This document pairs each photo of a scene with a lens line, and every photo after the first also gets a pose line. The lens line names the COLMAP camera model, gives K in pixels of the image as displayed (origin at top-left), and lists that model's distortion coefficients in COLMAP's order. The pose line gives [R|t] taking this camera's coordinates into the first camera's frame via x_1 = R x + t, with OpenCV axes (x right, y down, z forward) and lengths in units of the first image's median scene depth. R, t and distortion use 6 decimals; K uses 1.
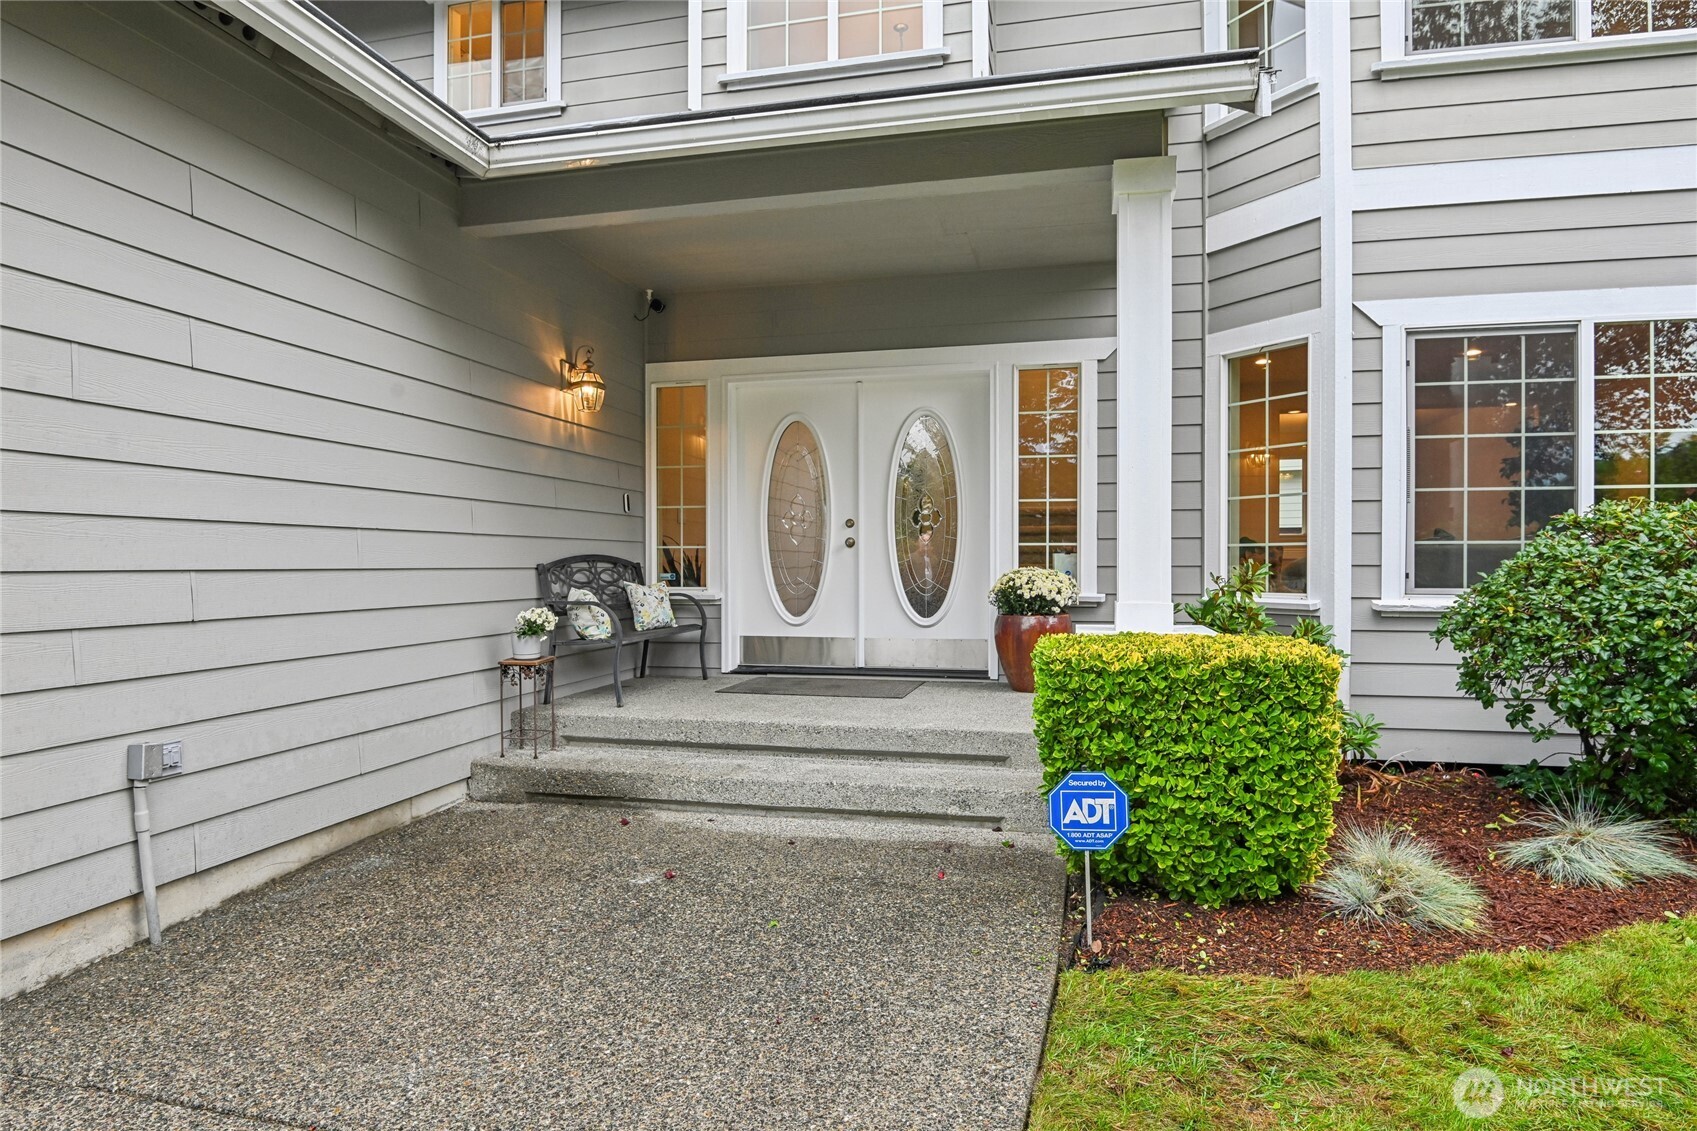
lens RADIAL K [[962.1, 0, 843.6], [0, 962.1, 571.9], [0, 0, 1]] dist [-0.012248, -0.006333]
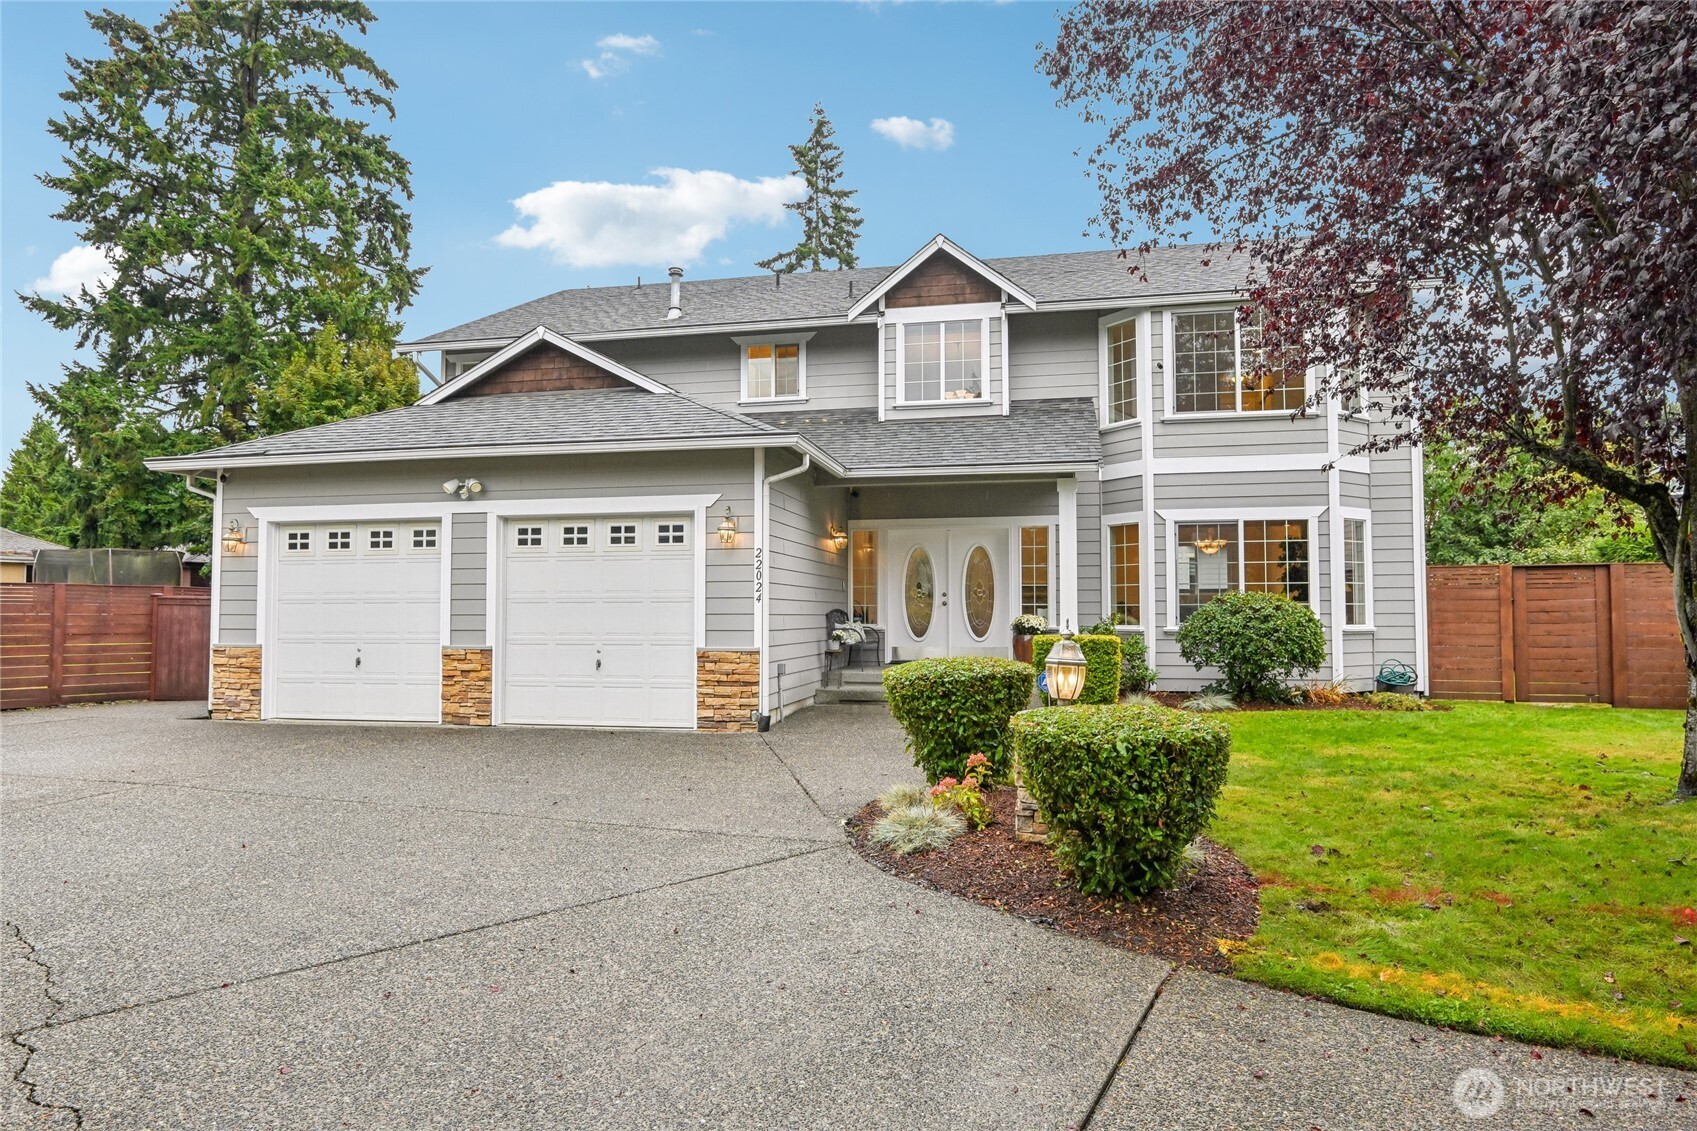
lens RADIAL K [[962.1, 0, 846.0], [0, 962.1, 575.8], [0, 0, 1]] dist [-0.012248, -0.006333]
pose [[0.999824, 0.000358, 0.018772, -0.304596], [0.000498, 0.998960, -0.045598, 0.007820], [-0.018768, 0.045599, 0.998784, -1.394364]]
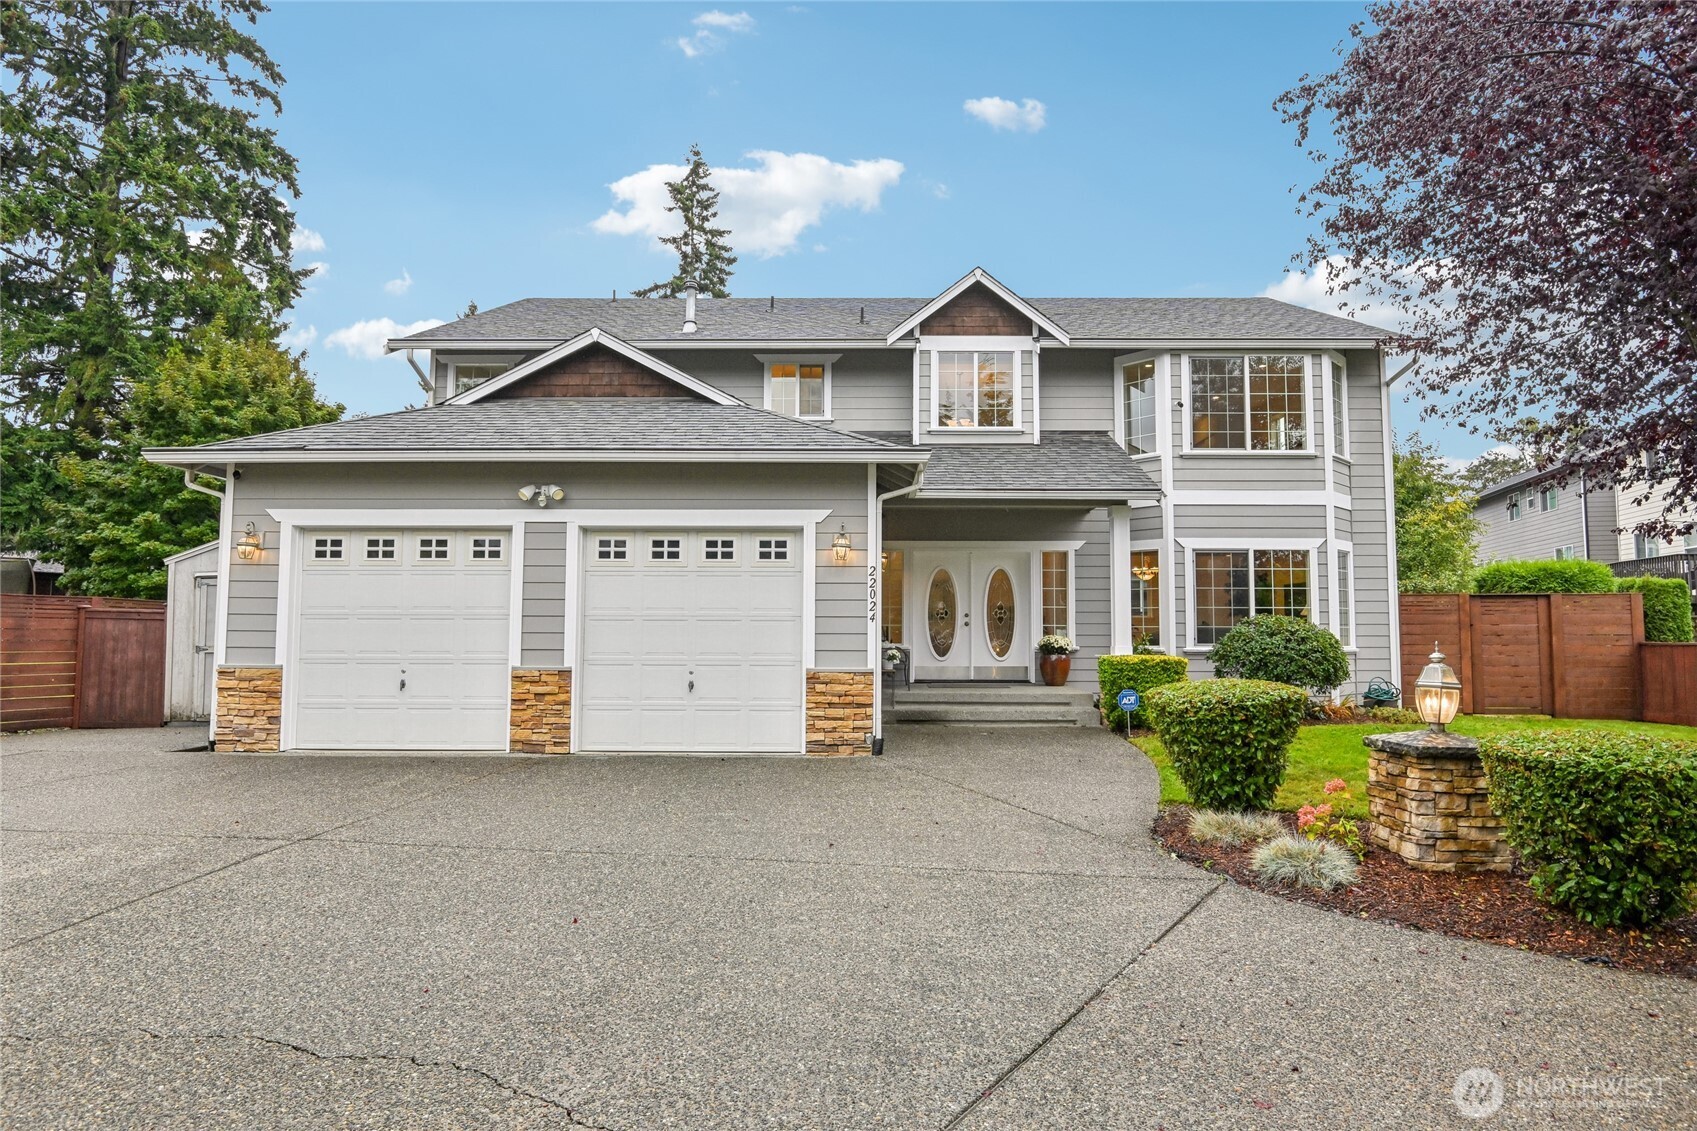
lens RADIAL K [[902.0, 0, 849.5], [0, 902.0, 574.6], [0, 0, 1]] dist [-0.015857, -0.001159]
pose [[0.979340, 0.018248, 0.201393, -0.810628], [-0.004080, 0.997500, -0.070542, 0.005525], [-0.202177, 0.068263, 0.976967, -1.194967]]
